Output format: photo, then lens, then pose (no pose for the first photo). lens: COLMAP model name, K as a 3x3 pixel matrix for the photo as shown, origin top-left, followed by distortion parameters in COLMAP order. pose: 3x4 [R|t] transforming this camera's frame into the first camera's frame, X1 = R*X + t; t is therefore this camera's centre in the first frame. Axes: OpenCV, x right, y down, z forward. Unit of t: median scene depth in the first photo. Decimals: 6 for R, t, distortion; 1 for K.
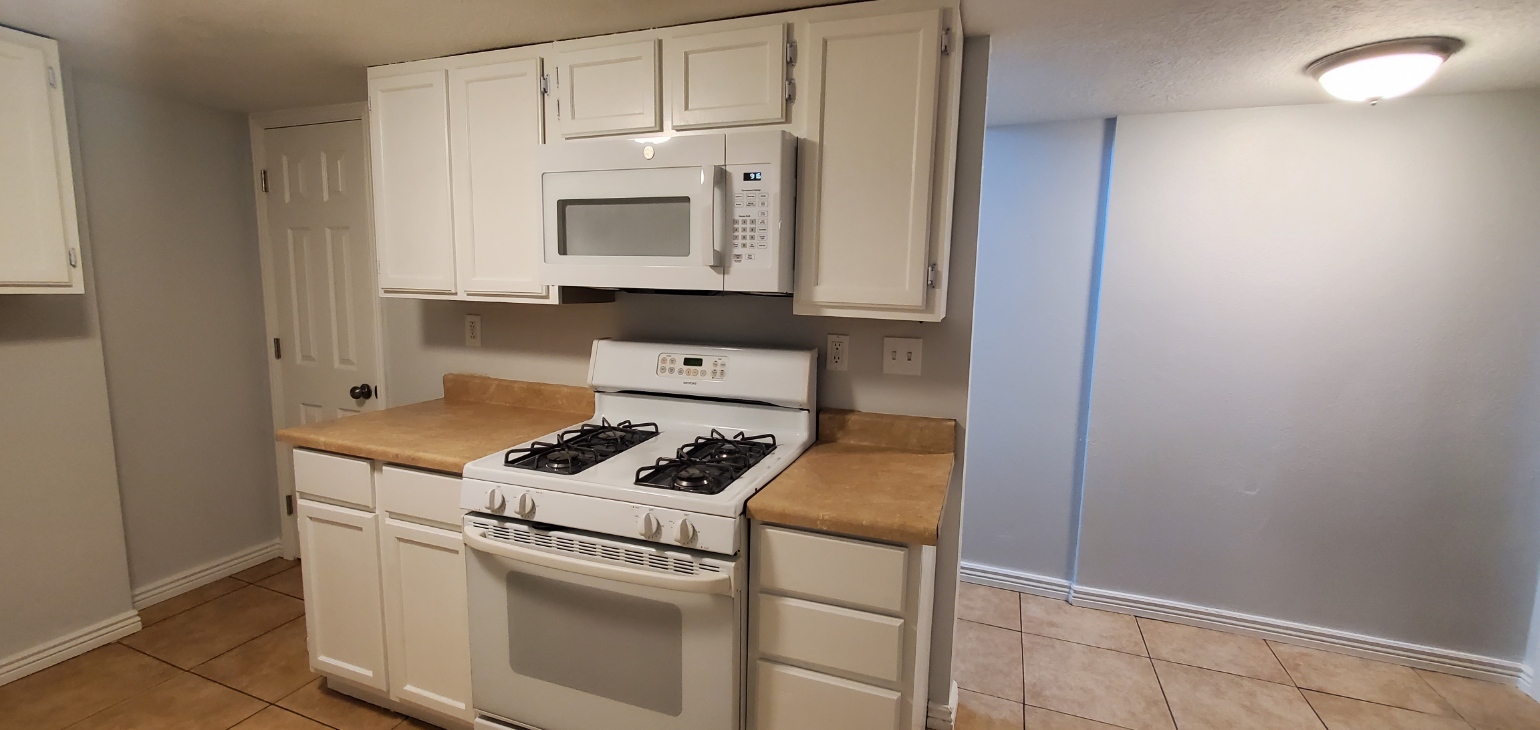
lens RADIAL K [[609.5, 0, 775.4], [0, 609.5, 360.8], [0, 0, 1]] dist [0.000497, -0.000479]
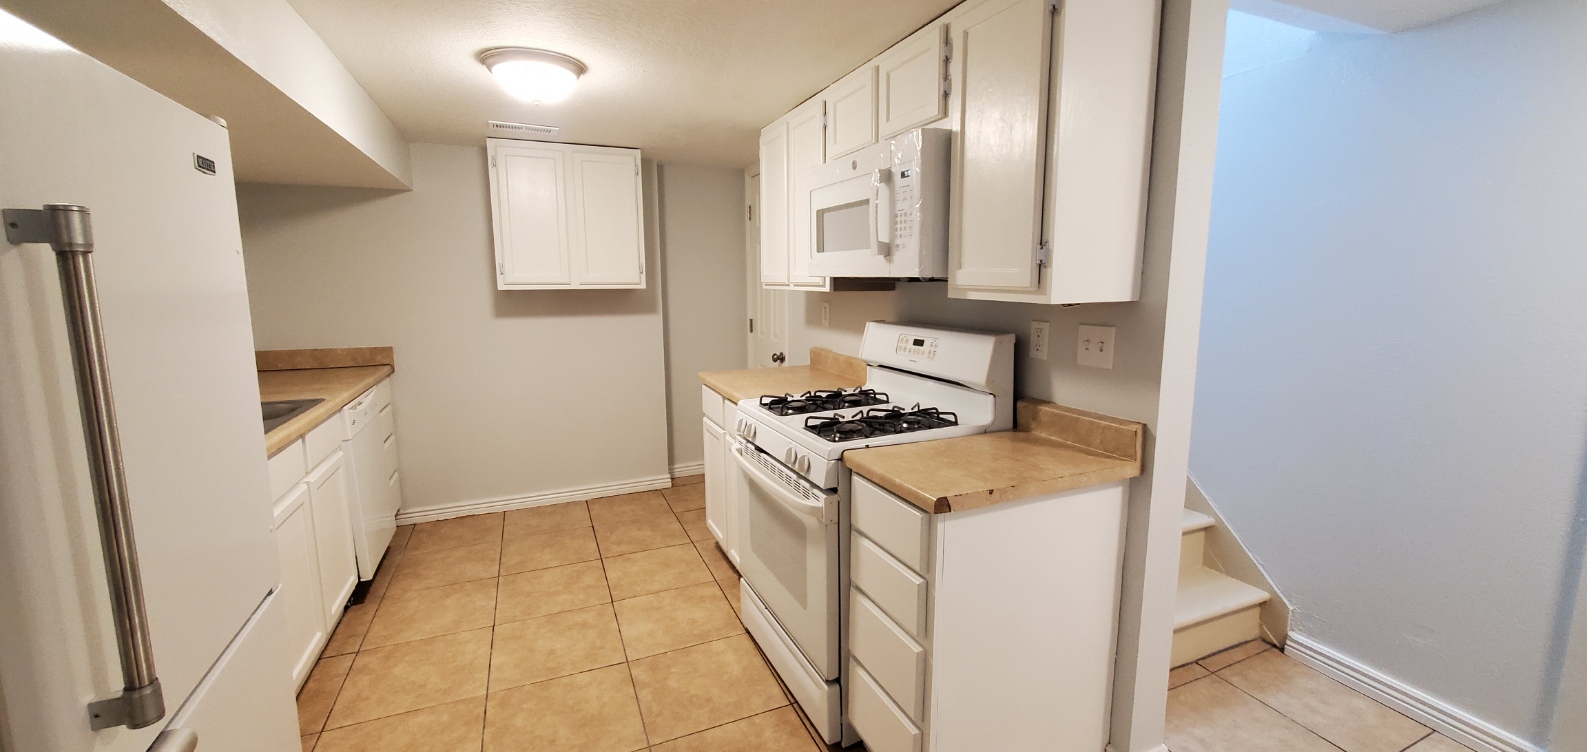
lens RADIAL K [[630.1, 0, 803.2], [0, 630.1, 372.2], [0, 0, 1]] dist [-0.002219, 0.000028]
pose [[0.689470, 0.082495, -0.719601, 0.579102], [-0.069963, 0.996432, 0.047197, 0.017032], [0.720928, 0.017804, 0.692782, 0.053713]]
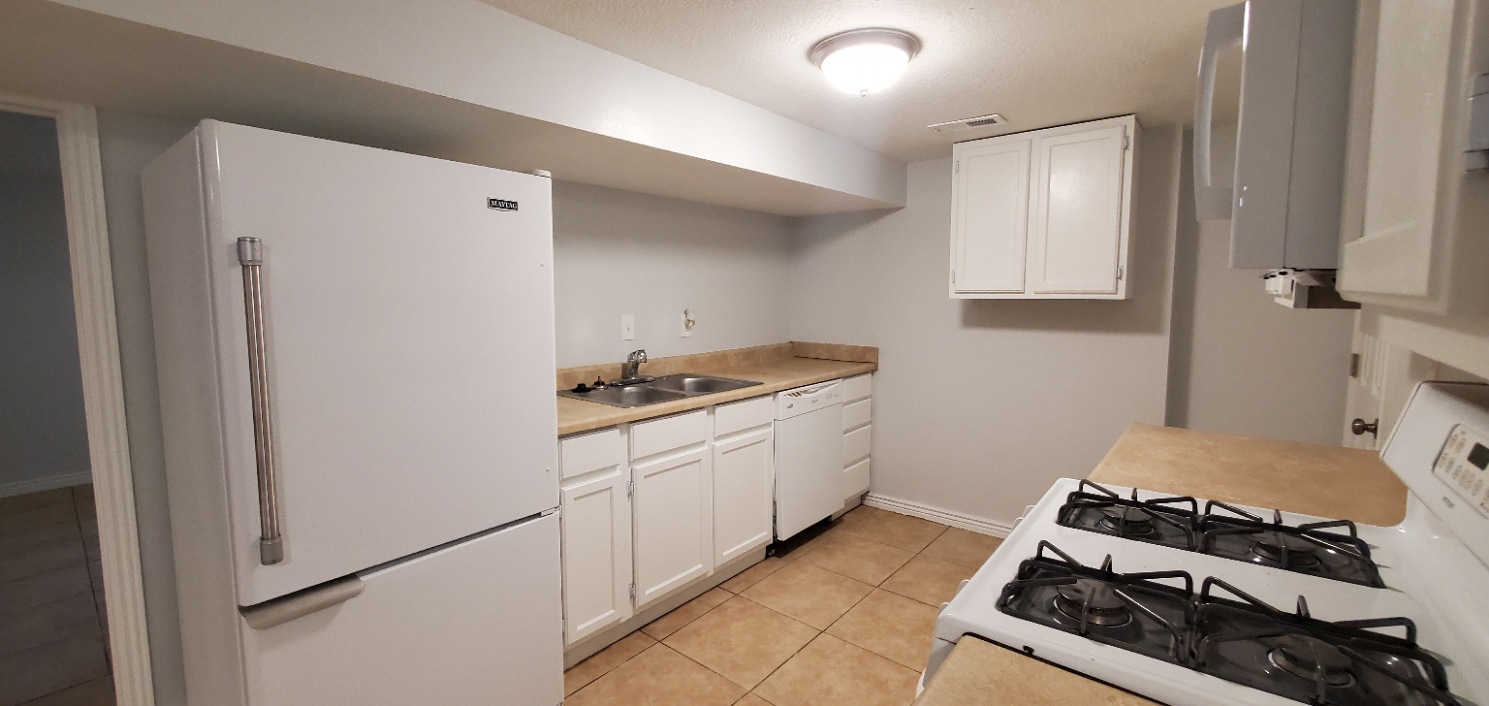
lens RADIAL K [[589.4, 0, 730.5], [0, 589.4, 348.3], [0, 0, 1]] dist [0.000497, -0.000479]
pose [[-0.323923, 0.068461, -0.943603, 0.407031], [-0.120063, 0.986340, 0.112777, -0.048079], [0.938434, 0.149823, -0.311279, 0.639501]]
